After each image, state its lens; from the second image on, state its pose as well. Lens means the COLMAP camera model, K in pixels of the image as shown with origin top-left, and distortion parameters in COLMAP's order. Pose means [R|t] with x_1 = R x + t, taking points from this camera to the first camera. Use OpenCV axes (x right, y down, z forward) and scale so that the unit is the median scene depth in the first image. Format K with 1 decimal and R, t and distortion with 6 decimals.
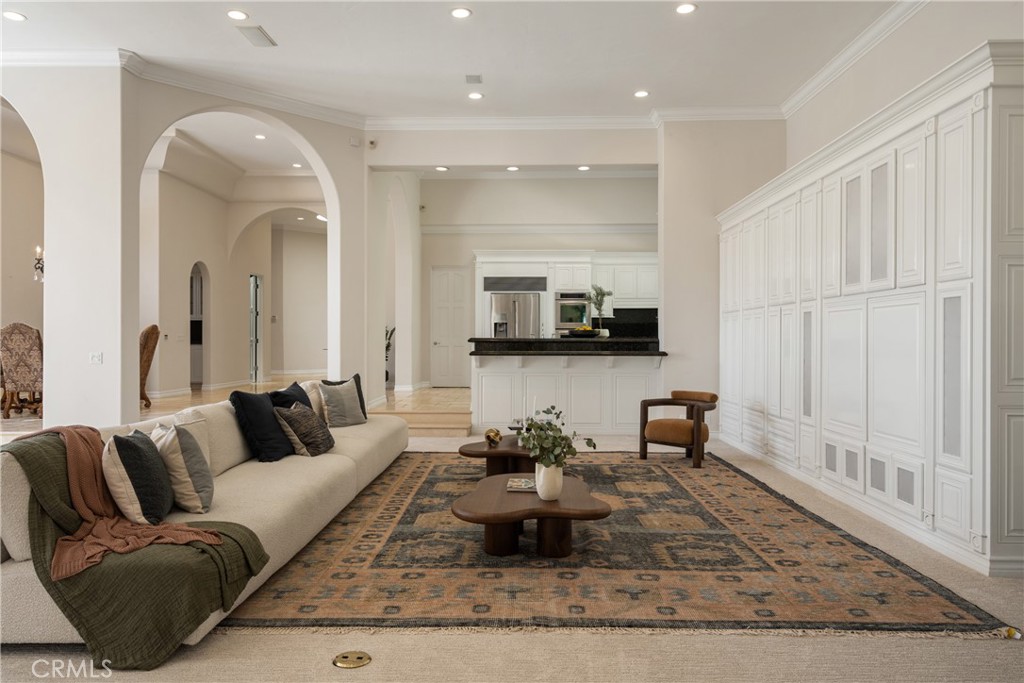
lens RADIAL K [[705.3, 0, 509.0], [0, 705.3, 343.1], [0, 0, 1]] dist [0.009826, 0.001315]
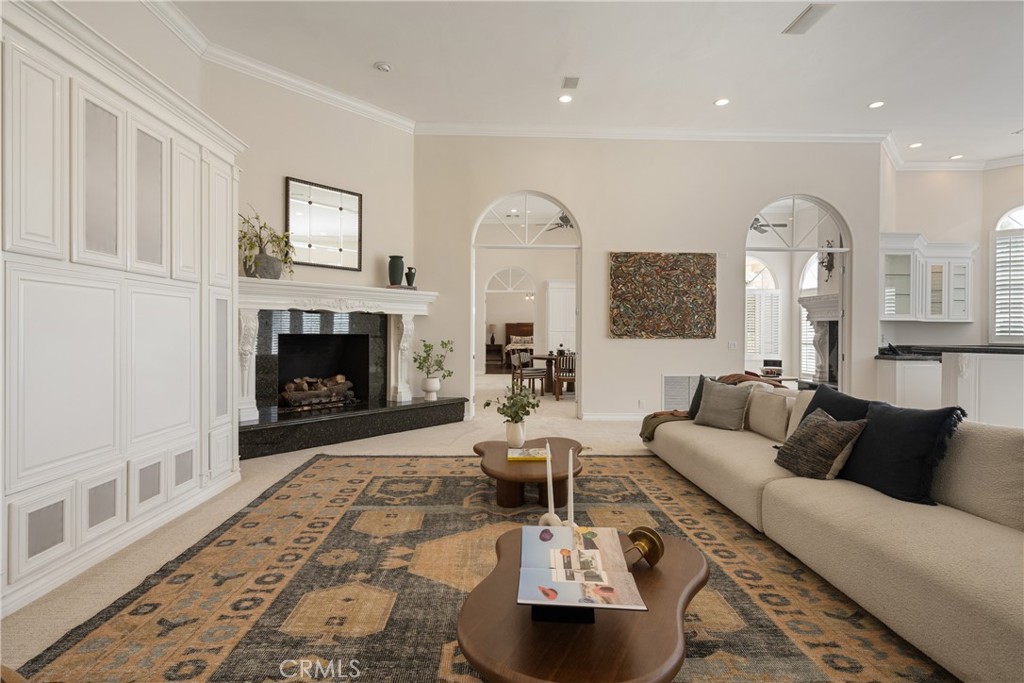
lens RADIAL K [[513.9, 0, 507.2], [0, 513.9, 335.3], [0, 0, 1]] dist [-0.003636, 0.000575]
pose [[-0.998685, -0.006471, -0.050861, 0.119271], [-0.006898, 0.999942, 0.008221, -0.007782], [0.050805, 0.008561, -0.998672, 1.883212]]
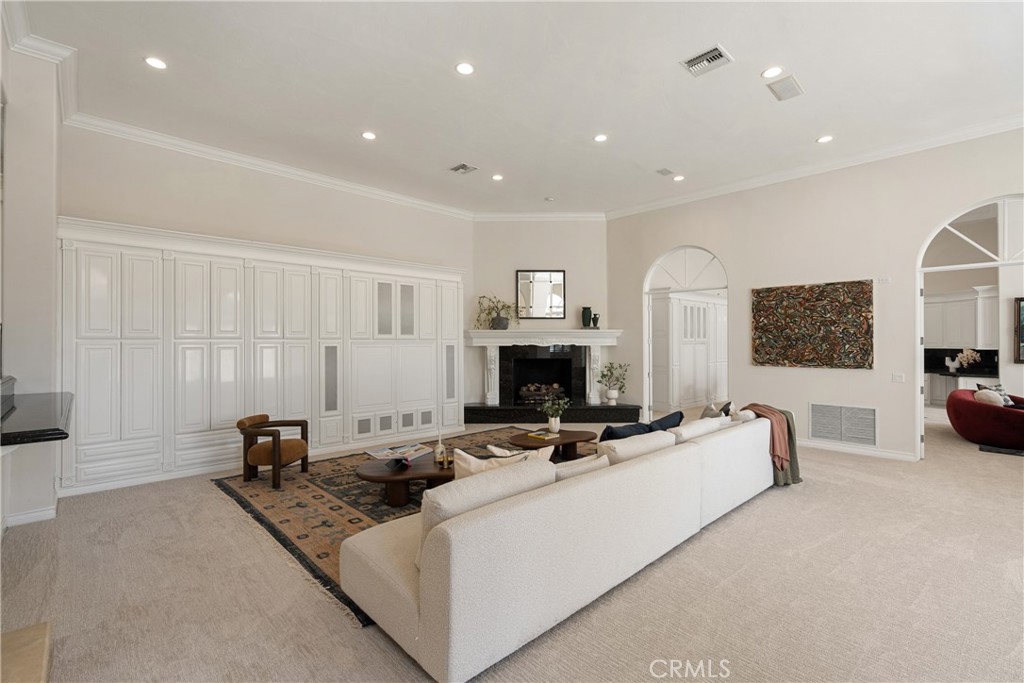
lens RADIAL K [[466.0, 0, 511.2], [0, 466.0, 342.1], [0, 0, 1]] dist [-0.001254, 0.000017]
pose [[-0.705214, -0.001248, 0.708993, -0.881174], [0.001534, 0.999993, 0.003286, -0.078819], [-0.708993, 0.003405, -0.705207, 2.059887]]
